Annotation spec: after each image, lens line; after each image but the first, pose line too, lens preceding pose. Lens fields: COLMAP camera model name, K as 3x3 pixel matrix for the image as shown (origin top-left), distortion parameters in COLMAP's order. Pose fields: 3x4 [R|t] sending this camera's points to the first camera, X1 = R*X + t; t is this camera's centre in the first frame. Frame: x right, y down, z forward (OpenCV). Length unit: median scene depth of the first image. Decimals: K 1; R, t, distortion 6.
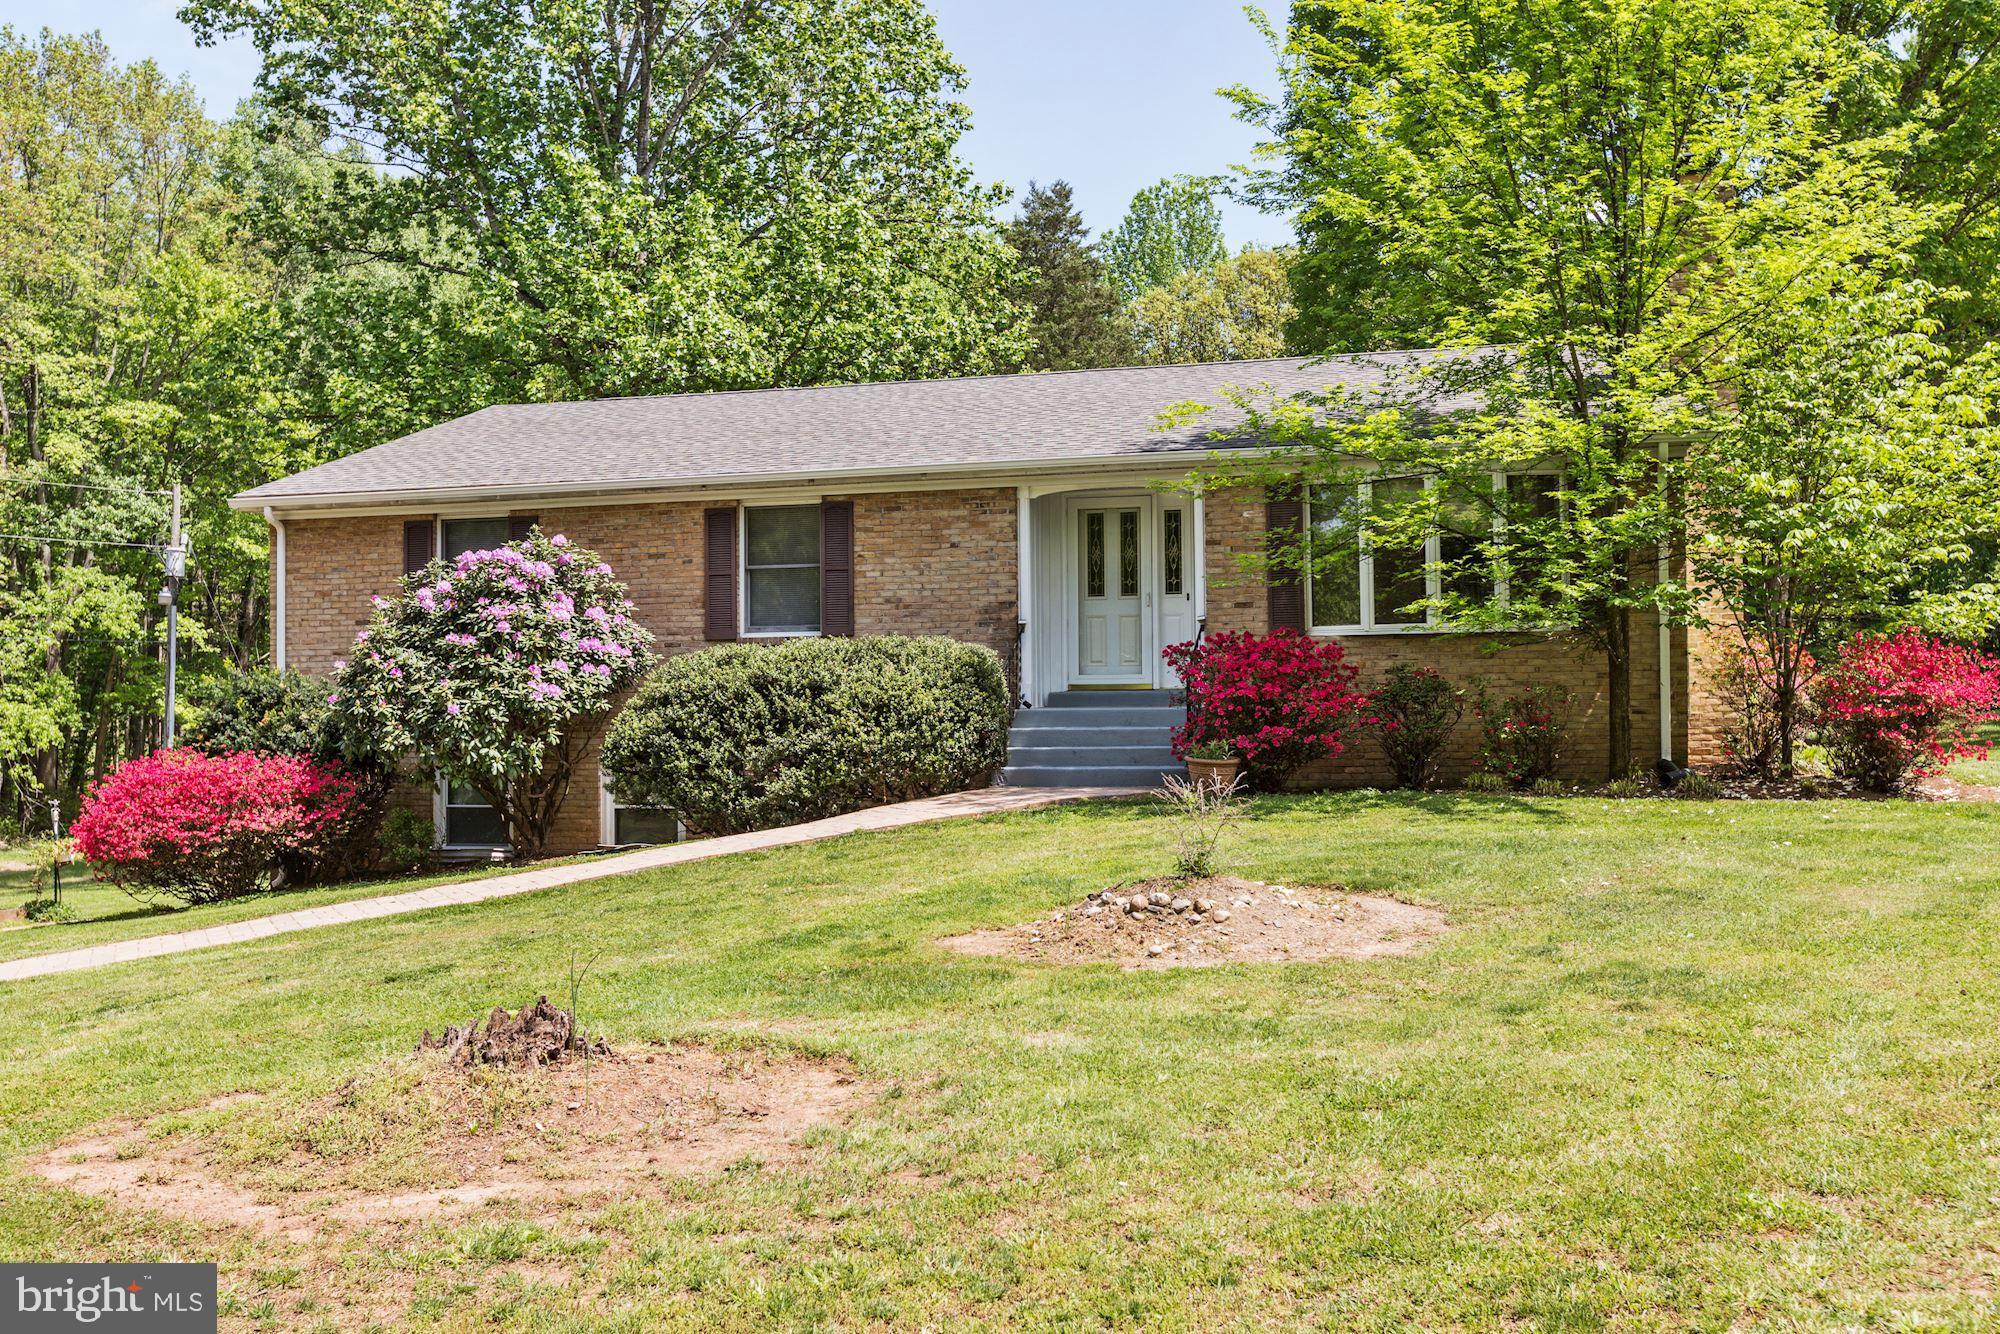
lens RADIAL K [[1947.8, 0, 1000.0], [0, 1947.8, 667.0], [0, 0, 1]] dist [0.006010, 0.006756]
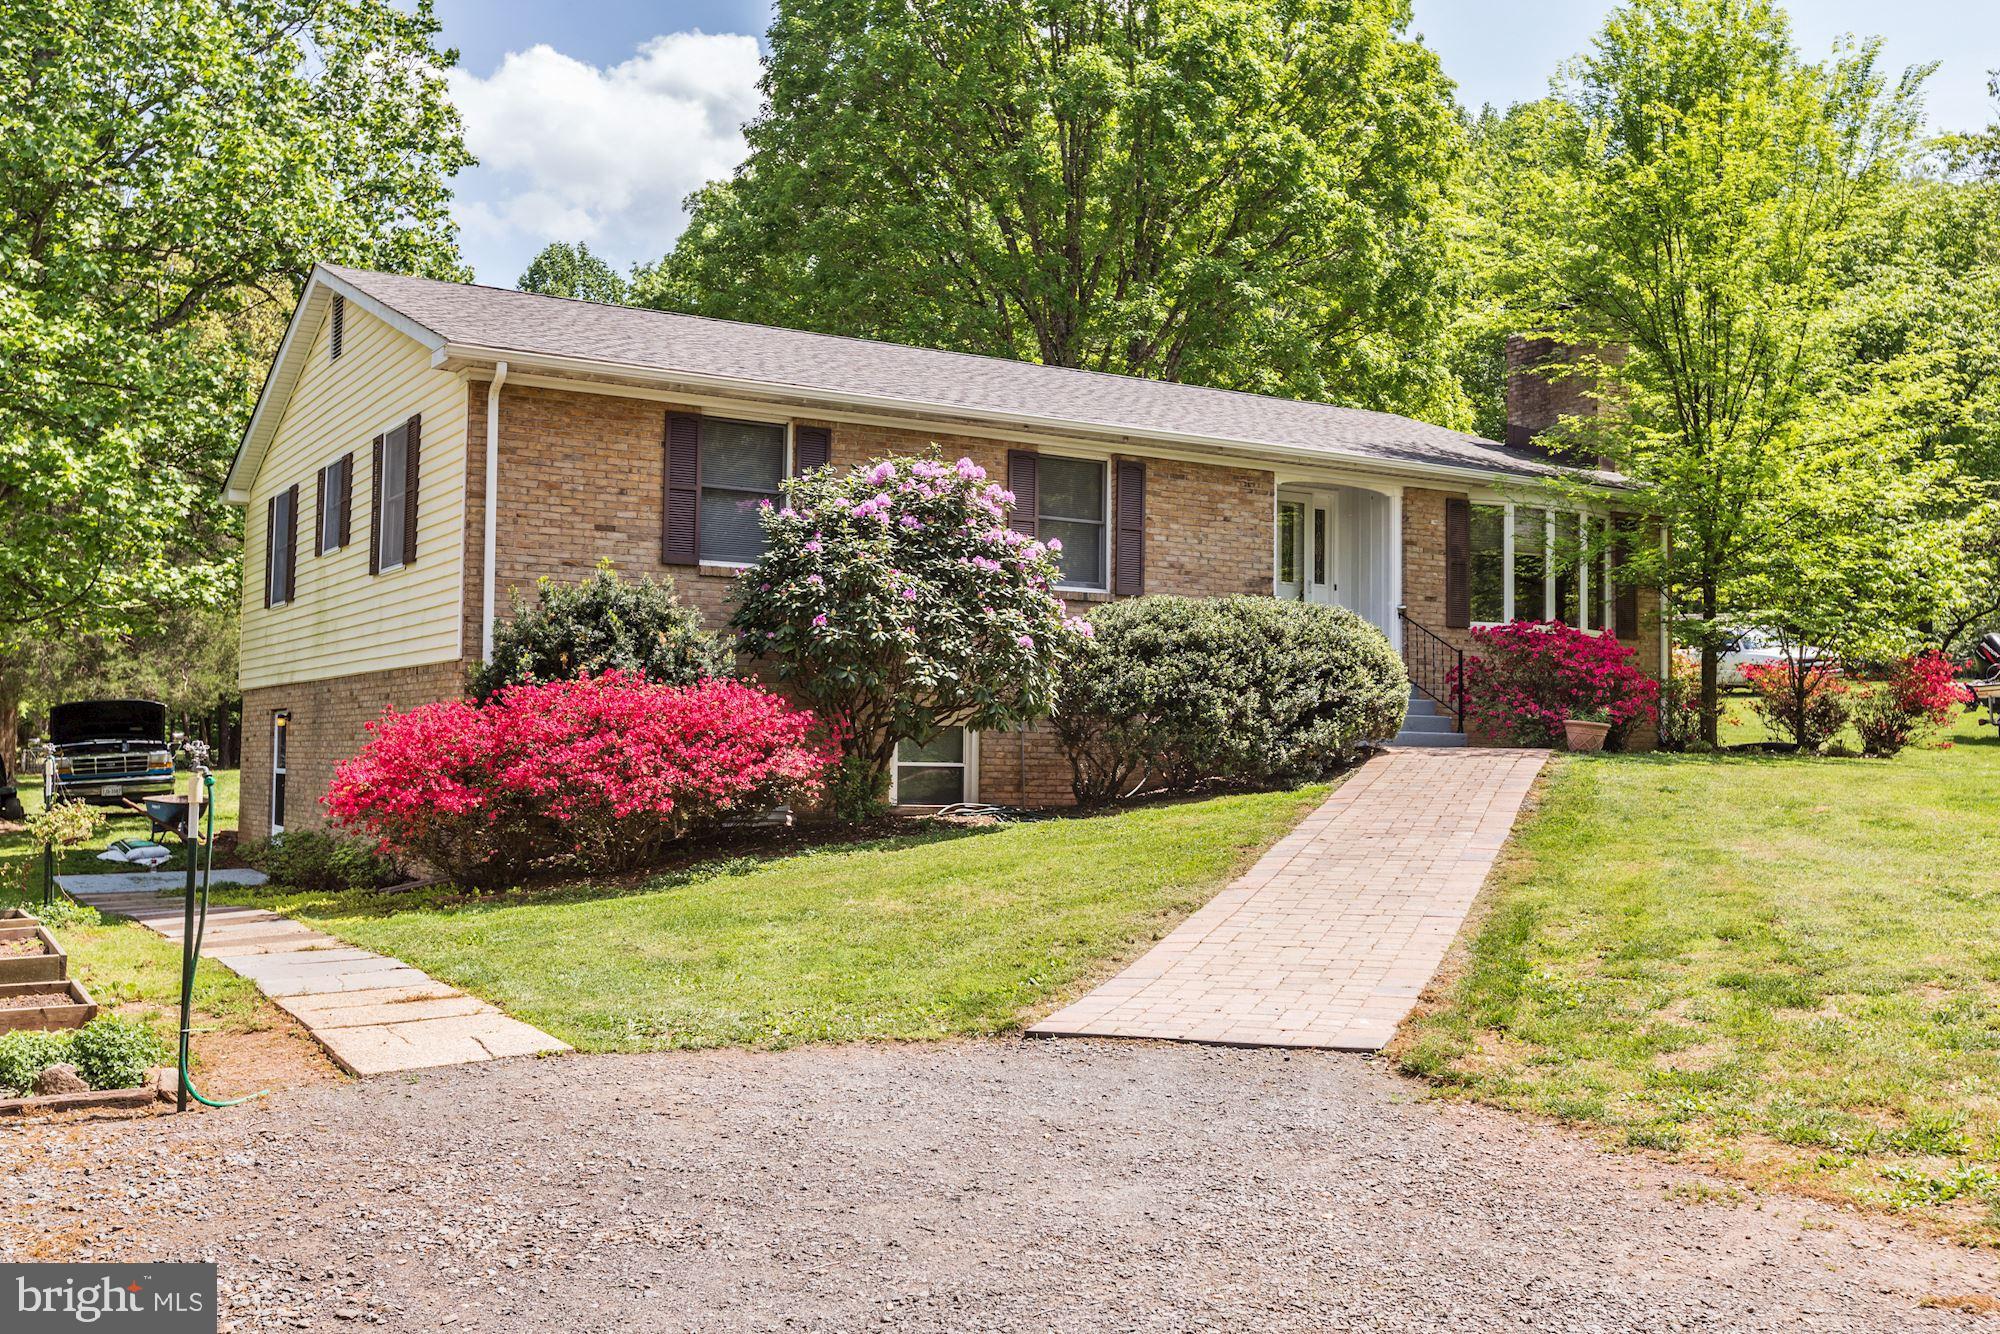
lens RADIAL K [[1947.8, 0, 1000.0], [0, 1947.8, 667.0], [0, 0, 1]] dist [0.006010, 0.006756]
pose [[0.685329, 0.058364, 0.725891, -0.892078], [-0.042391, 0.998290, -0.040243, 0.066482], [-0.726999, -0.003191, 0.686632, 0.380935]]
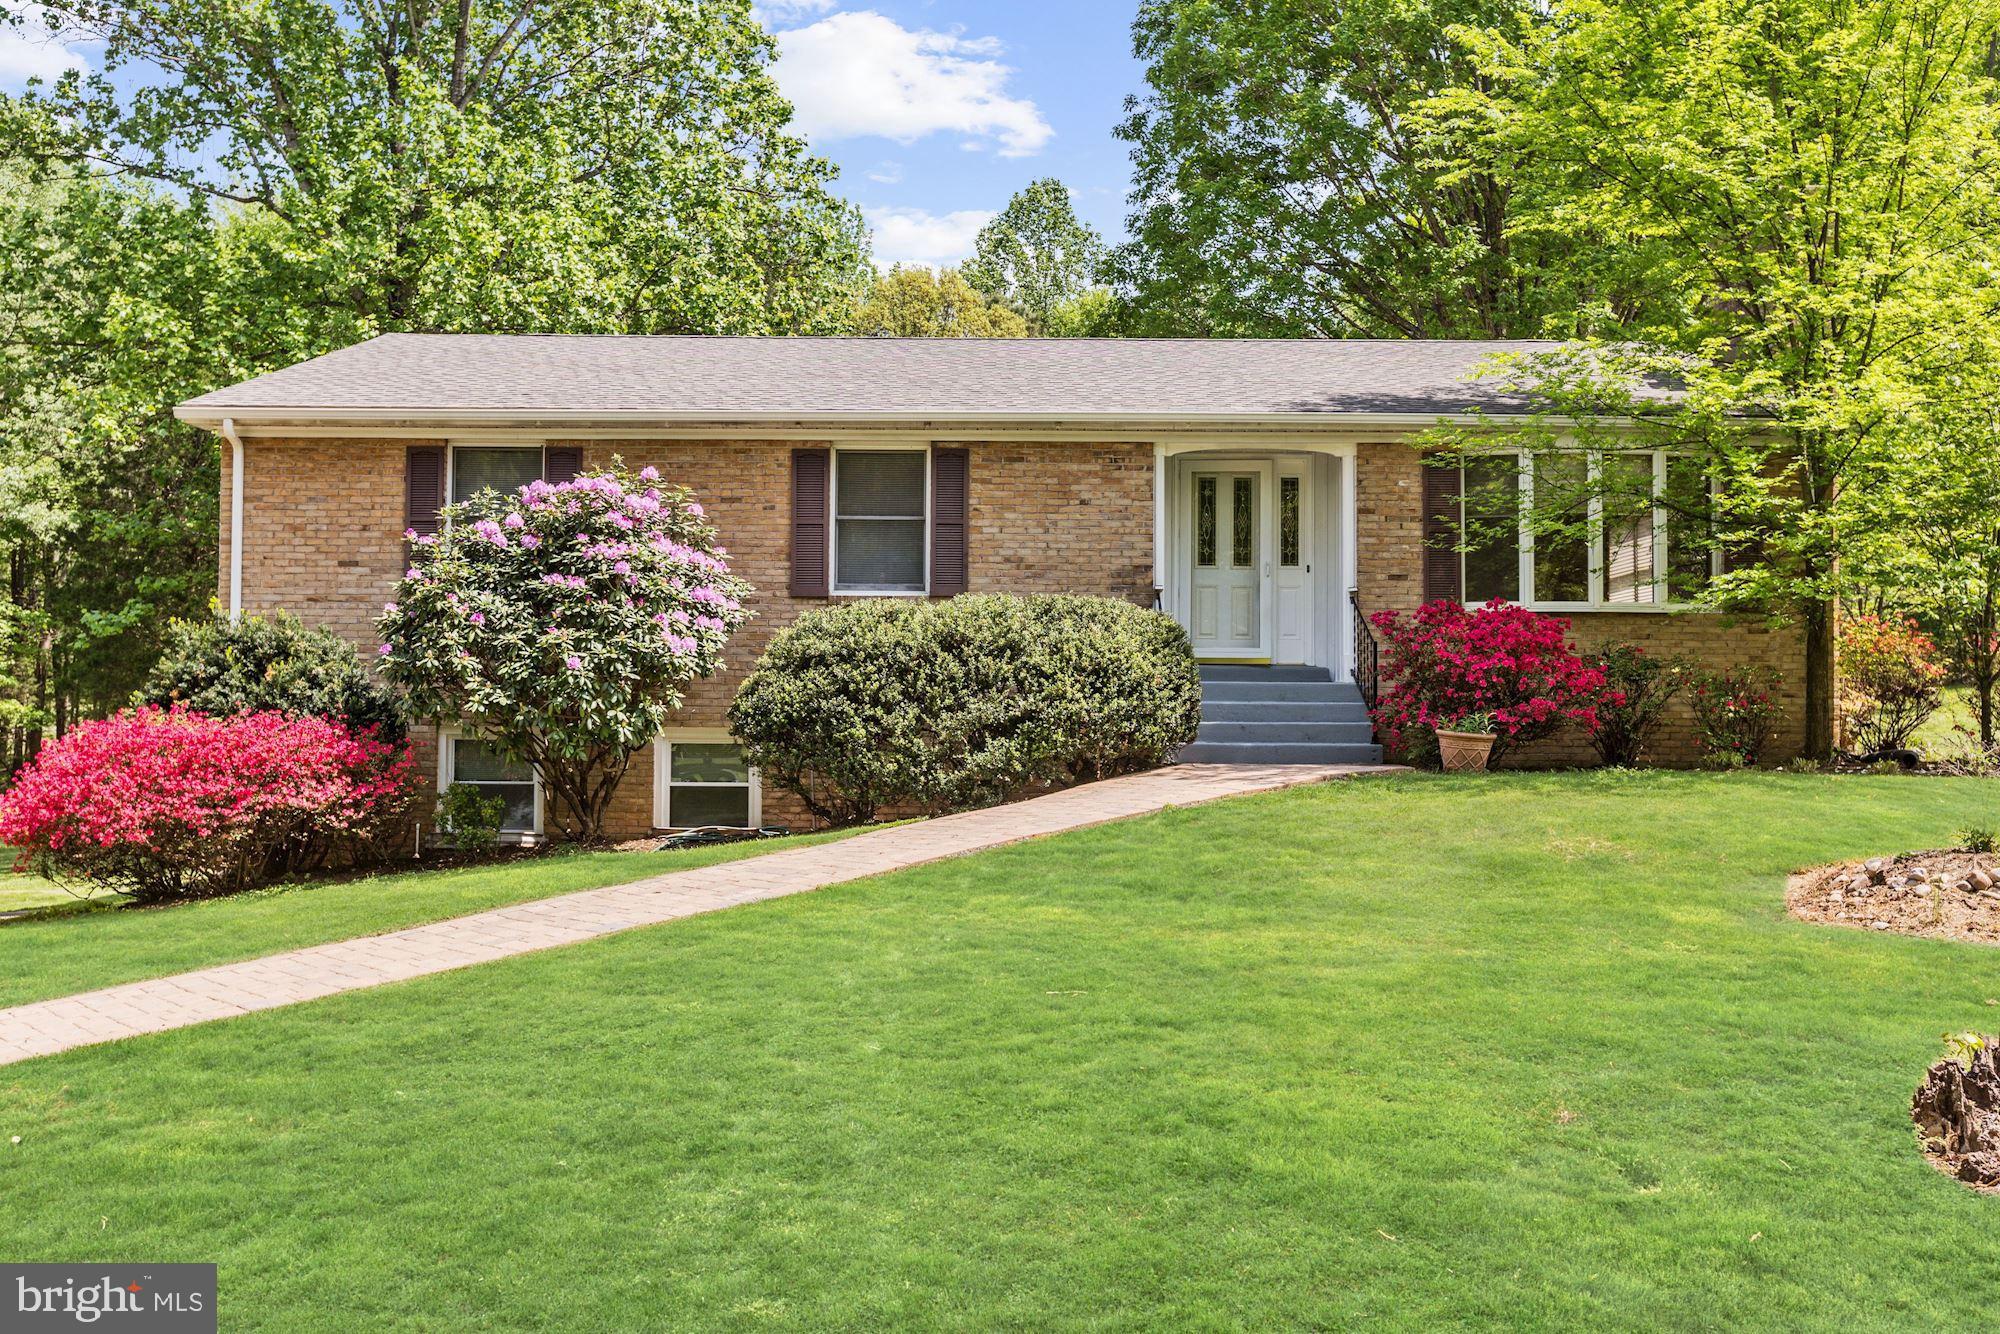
lens RADIAL K [[1809.1, 0, 1000.0], [0, 1809.1, 667.0], [0, 0, 1]] dist [0.007076, 0.006629]
pose [[0.962262, 0.025458, 0.270932, -0.301289], [-0.024085, 0.999675, -0.008392, 0.024339], [-0.271057, 0.001550, 0.962562, 0.193437]]
